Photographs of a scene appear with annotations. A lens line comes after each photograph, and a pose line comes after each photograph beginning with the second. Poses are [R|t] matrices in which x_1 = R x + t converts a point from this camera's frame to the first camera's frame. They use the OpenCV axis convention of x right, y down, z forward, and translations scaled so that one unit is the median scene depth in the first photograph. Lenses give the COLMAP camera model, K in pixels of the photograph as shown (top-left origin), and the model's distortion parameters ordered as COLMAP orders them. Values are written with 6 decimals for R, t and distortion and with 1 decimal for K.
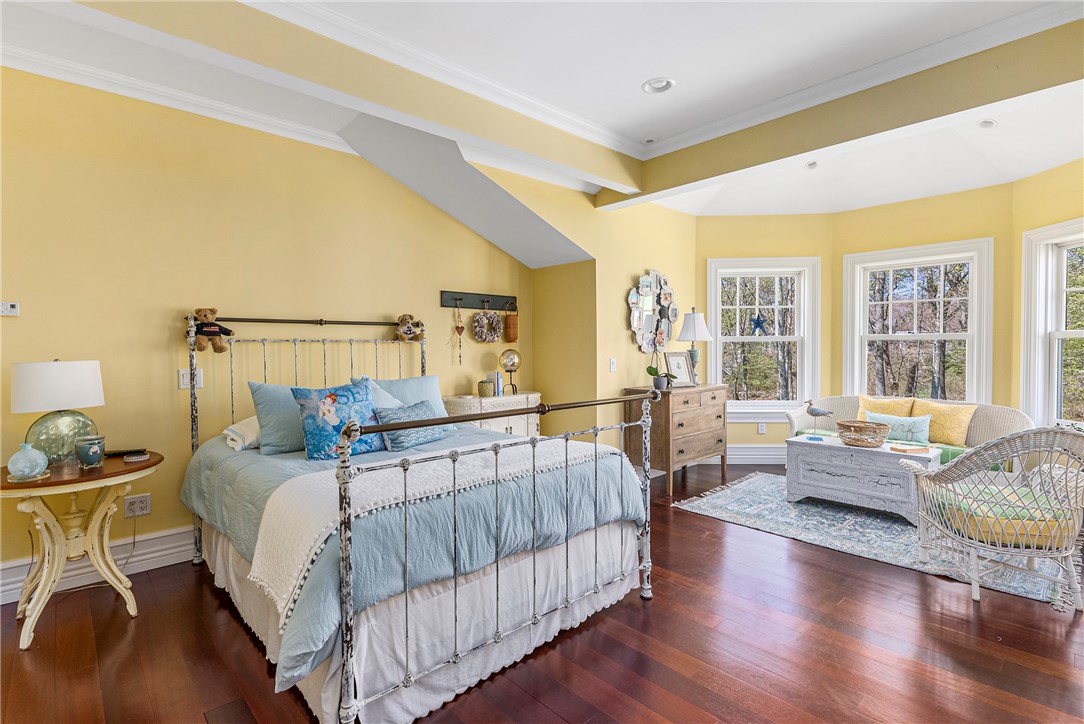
lens RADIAL K [[532.6, 0, 537.5], [0, 532.6, 359.1], [0, 0, 1]] dist [0.002043, -0.000808]
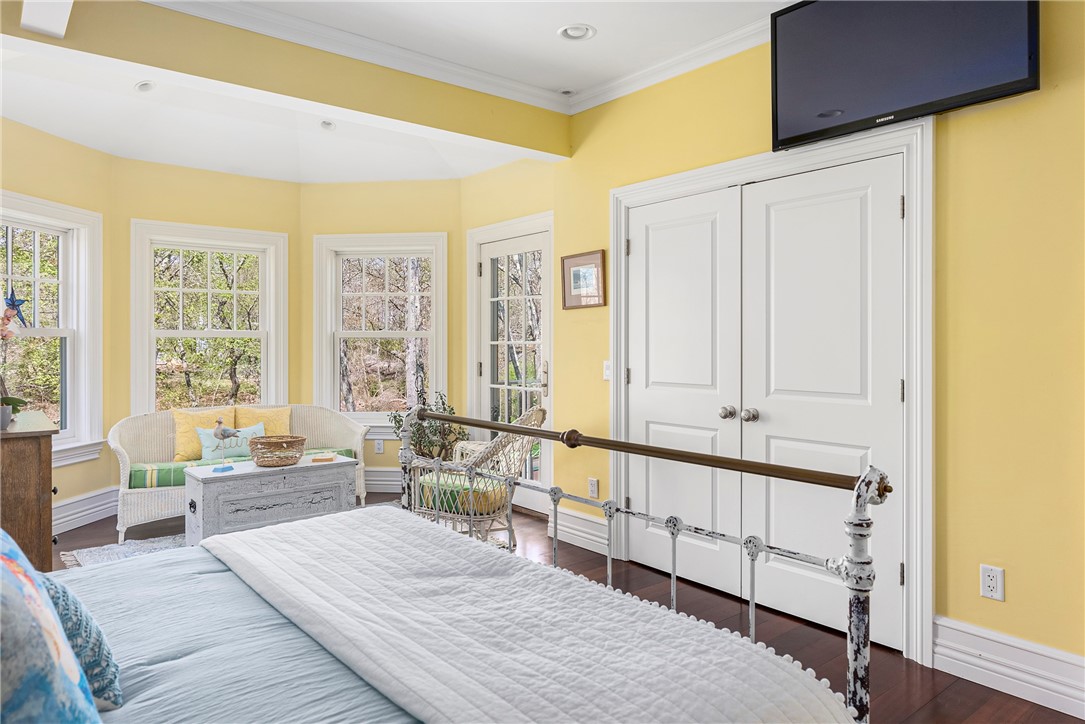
lens RADIAL K [[701.5, 0, 540.7], [0, 701.5, 346.2], [0, 0, 1]] dist [0.026011, 0.000703]
pose [[0.080482, -0.000820, 0.996756, -0.440669], [0.024404, 0.999702, -0.001148, -0.010998], [-0.996457, 0.024418, 0.080478, 0.489323]]
